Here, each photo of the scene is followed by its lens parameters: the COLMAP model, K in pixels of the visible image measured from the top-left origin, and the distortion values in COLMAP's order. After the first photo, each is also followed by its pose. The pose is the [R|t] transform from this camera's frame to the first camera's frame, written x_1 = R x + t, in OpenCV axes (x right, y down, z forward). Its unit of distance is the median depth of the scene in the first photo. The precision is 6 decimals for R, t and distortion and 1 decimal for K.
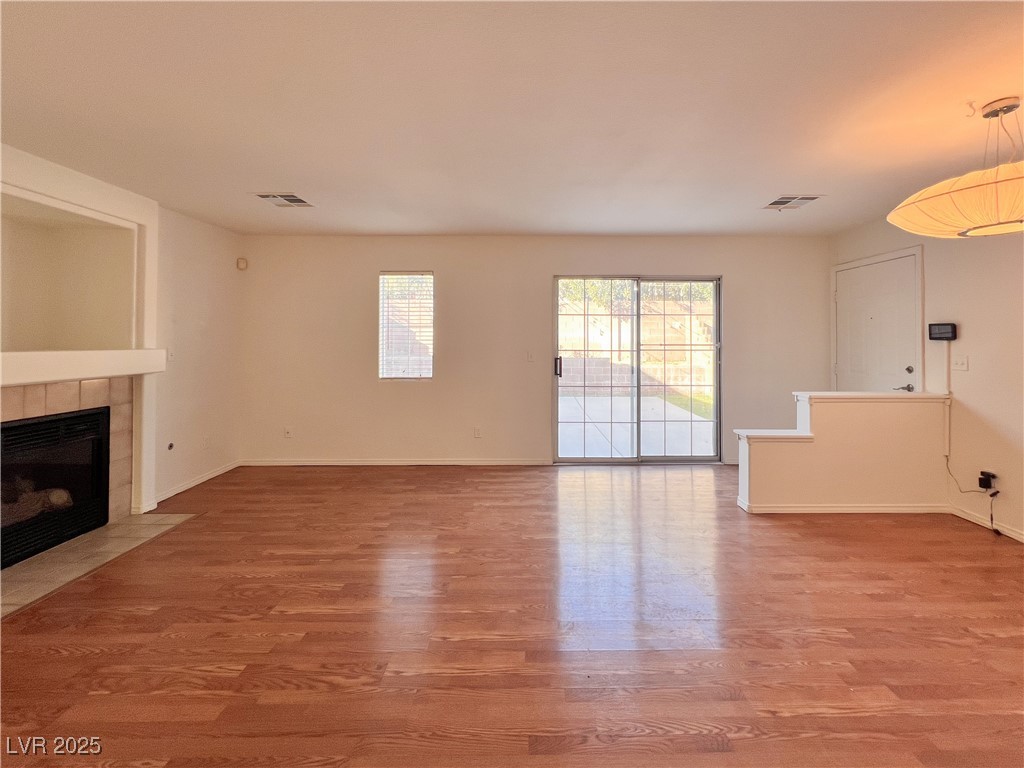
lens RADIAL K [[426.9, 0, 523.3], [0, 426.9, 337.7], [0, 0, 1]] dist [-0.000534, -0.000060]
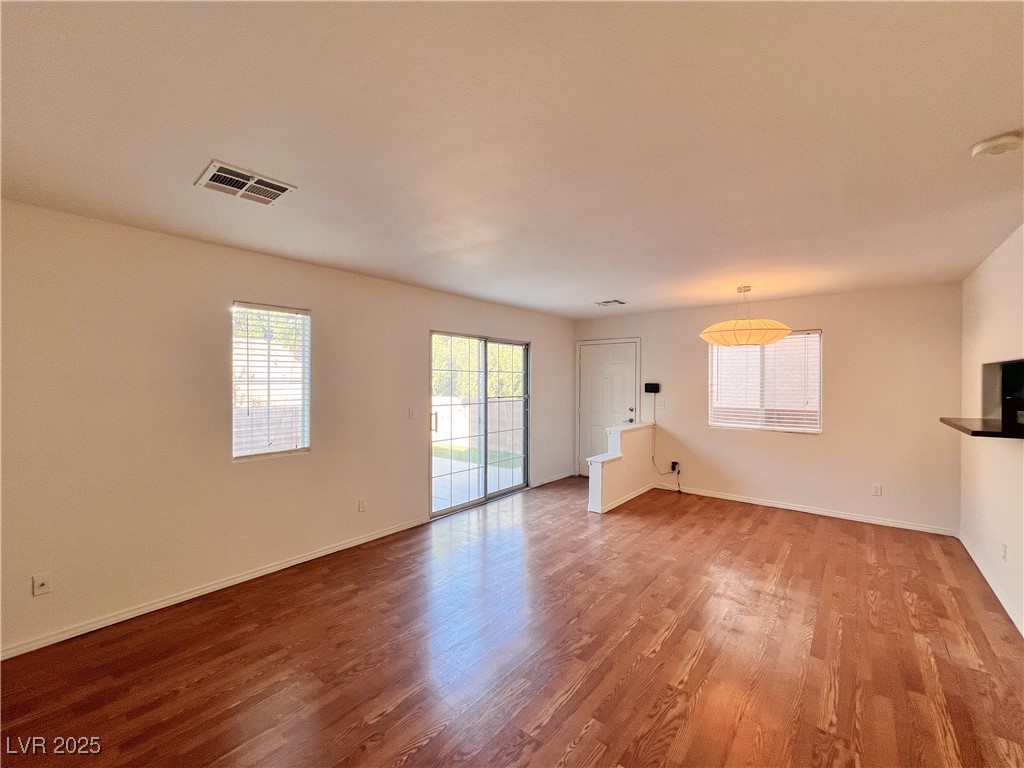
lens RADIAL K [[432.7, 0, 506.0], [0, 432.7, 387.8], [0, 0, 1]] dist [0.000142, 0.000099]
pose [[0.638837, -0.010004, 0.769277, -0.843813], [-0.008115, 0.999772, 0.019741, -0.048321], [-0.769300, -0.018854, 0.638610, 0.324407]]
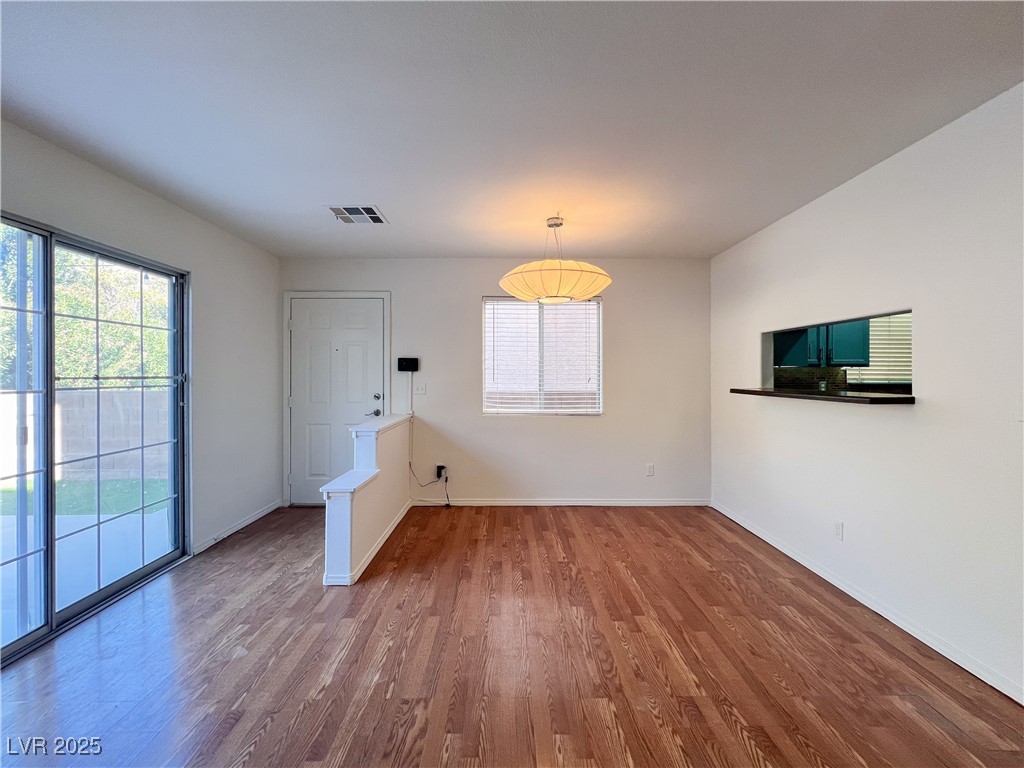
lens RADIAL K [[417.7, 0, 513.8], [0, 417.7, 376.4], [0, 0, 1]] dist [-0.002284, -0.000280]
pose [[-0.007374, -0.005131, 0.999960, -0.266228], [-0.007770, 0.999957, 0.005074, 0.011894], [-0.999943, -0.007732, -0.007413, 0.726539]]
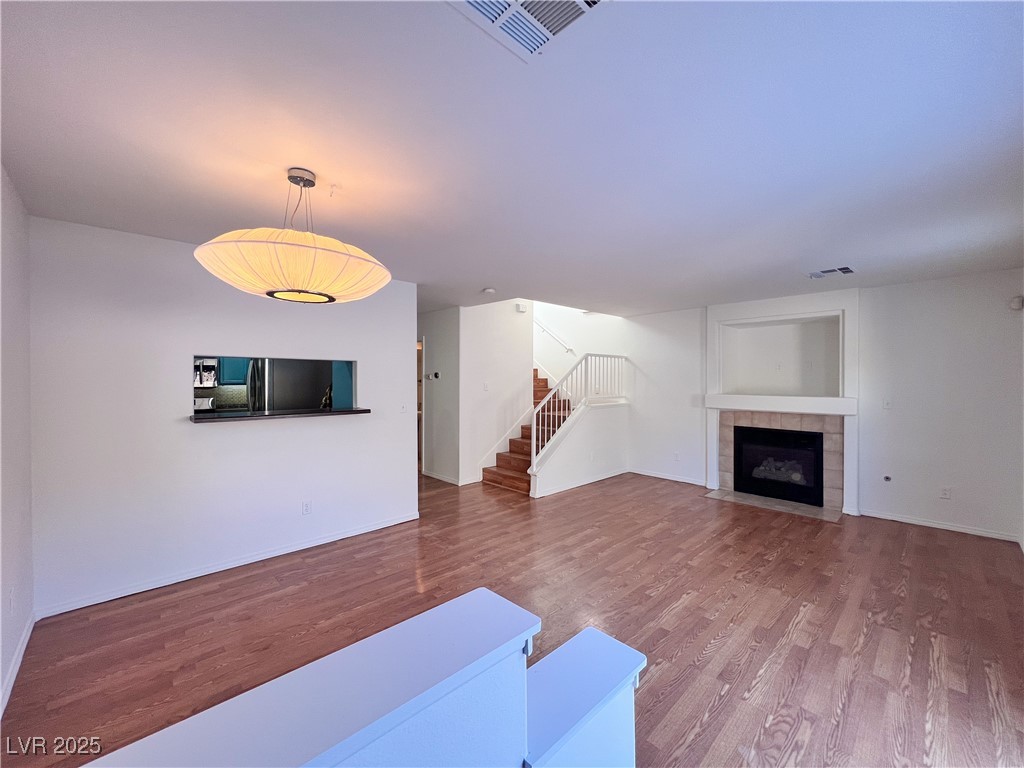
lens RADIAL K [[416.9, 0, 503.0], [0, 416.9, 382.0], [0, 0, 1]] dist [-0.001246, -0.000151]
pose [[-0.735364, 0.003931, -0.677661, 0.912197], [0.005778, 0.999983, -0.000470, -0.032289], [0.677648, -0.004261, -0.735374, 1.294506]]
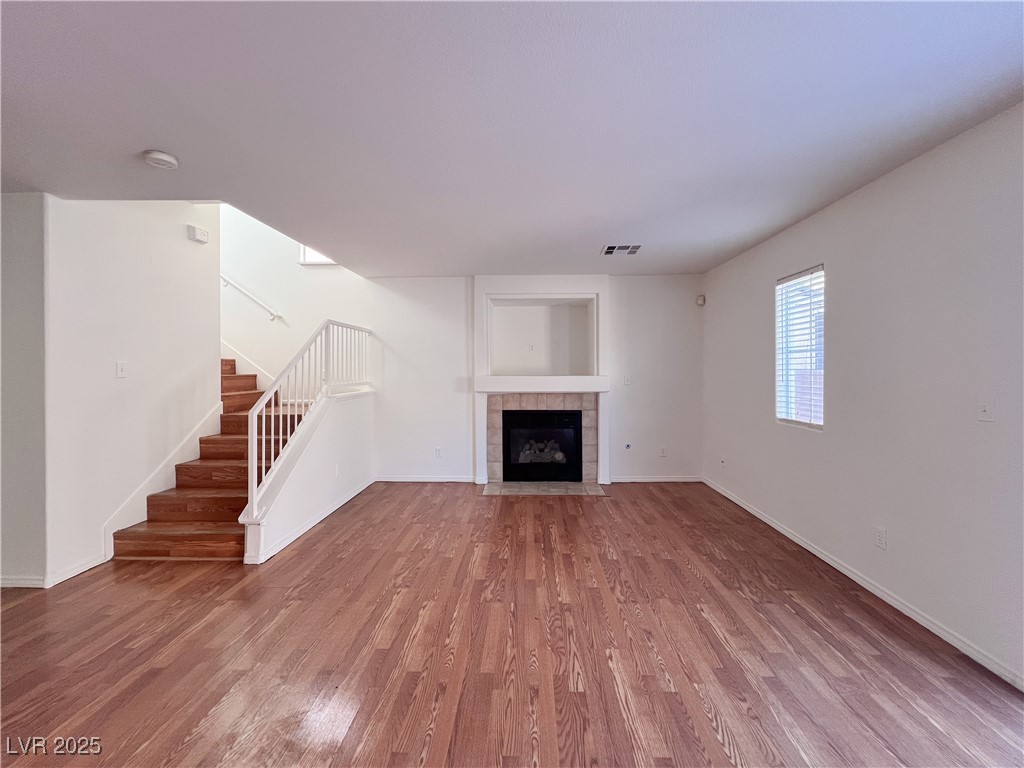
lens RADIAL K [[423.0, 0, 525.2], [0, 423.0, 369.5], [0, 0, 1]] dist [0.000194, 0.000085]
pose [[-0.021197, 0.002468, -0.999772, 0.638414], [0.013074, 0.999912, 0.002192, -0.002144], [0.999690, -0.013024, -0.021227, 0.797692]]
